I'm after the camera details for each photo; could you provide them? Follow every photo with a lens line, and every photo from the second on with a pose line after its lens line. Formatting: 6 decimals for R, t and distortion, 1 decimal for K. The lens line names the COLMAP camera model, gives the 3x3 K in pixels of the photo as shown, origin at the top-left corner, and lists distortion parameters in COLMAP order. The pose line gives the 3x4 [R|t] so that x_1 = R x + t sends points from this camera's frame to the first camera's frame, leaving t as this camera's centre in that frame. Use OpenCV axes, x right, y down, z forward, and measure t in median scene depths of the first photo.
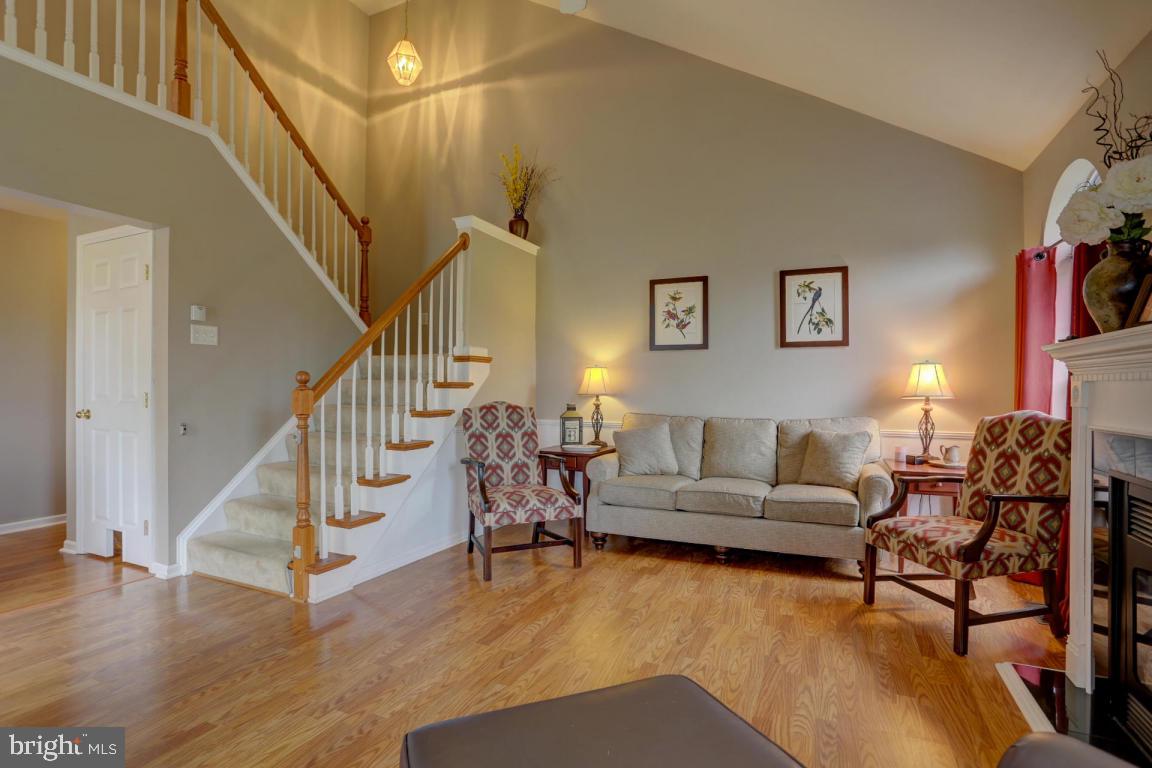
lens RADIAL K [[566.5, 0, 580.4], [0, 566.5, 388.8], [0, 0, 1]] dist [-0.076154, 0.032791]
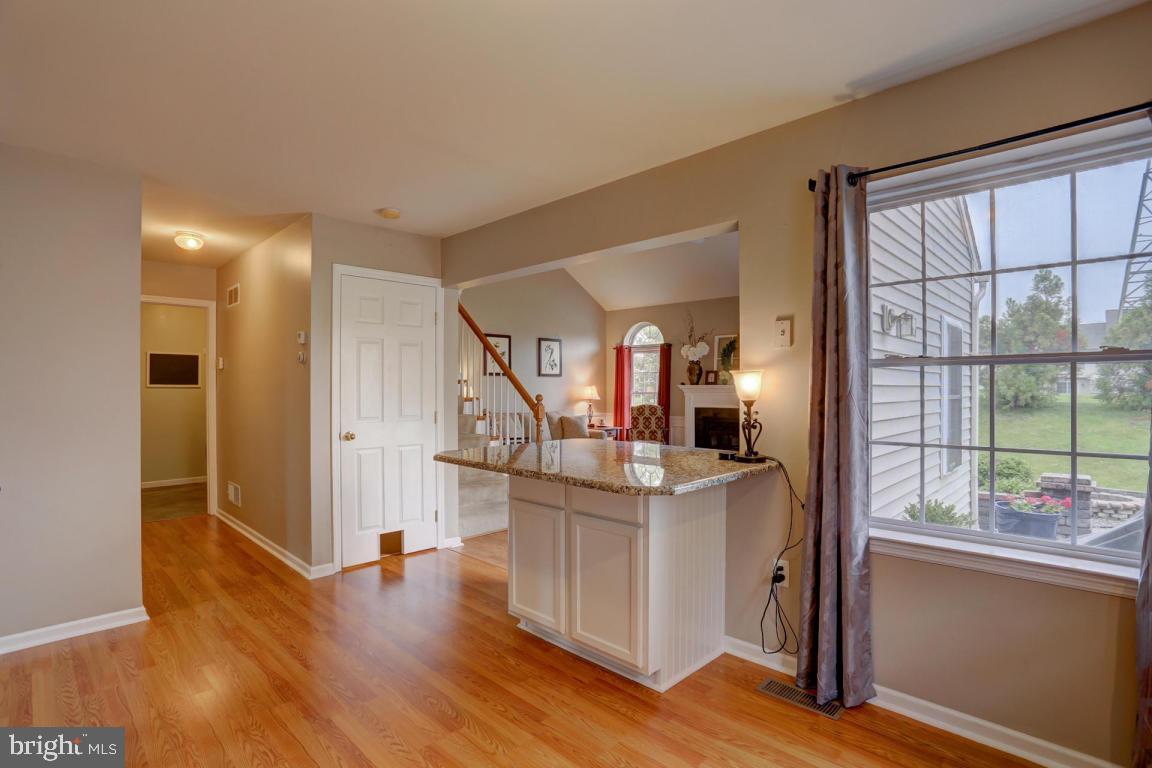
lens RADIAL K [[566.5, 0, 580.4], [0, 566.5, 388.8], [0, 0, 1]] dist [-0.076154, 0.032791]
pose [[0.337039, -0.010174, 0.941436, -1.563546], [0.003368, 0.999948, 0.009600, -0.049390], [-0.941485, -0.000065, 0.337056, 0.180992]]
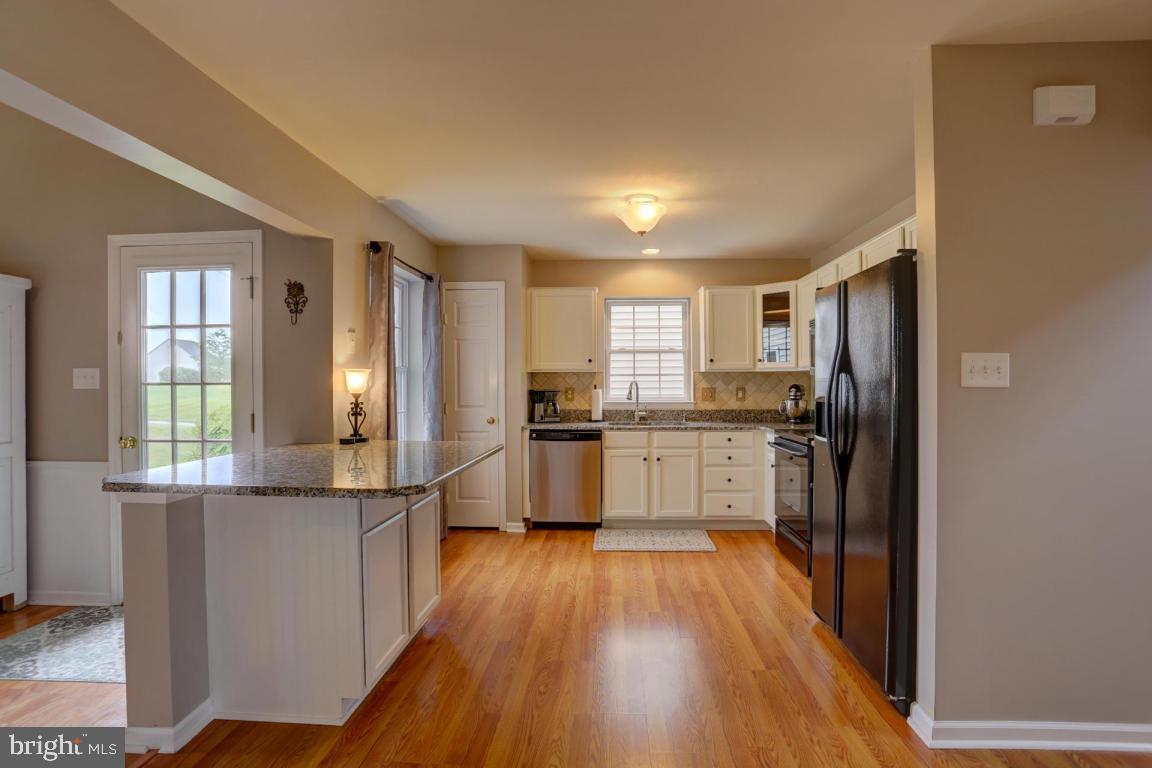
lens RADIAL K [[566.5, 0, 580.4], [0, 566.5, 388.8], [0, 0, 1]] dist [-0.076154, 0.032791]
pose [[-0.932184, 0.000075, -0.361985, -0.931216], [-0.002931, 0.999966, 0.007754, -0.043558], [0.361973, 0.008289, -0.932152, 1.043005]]
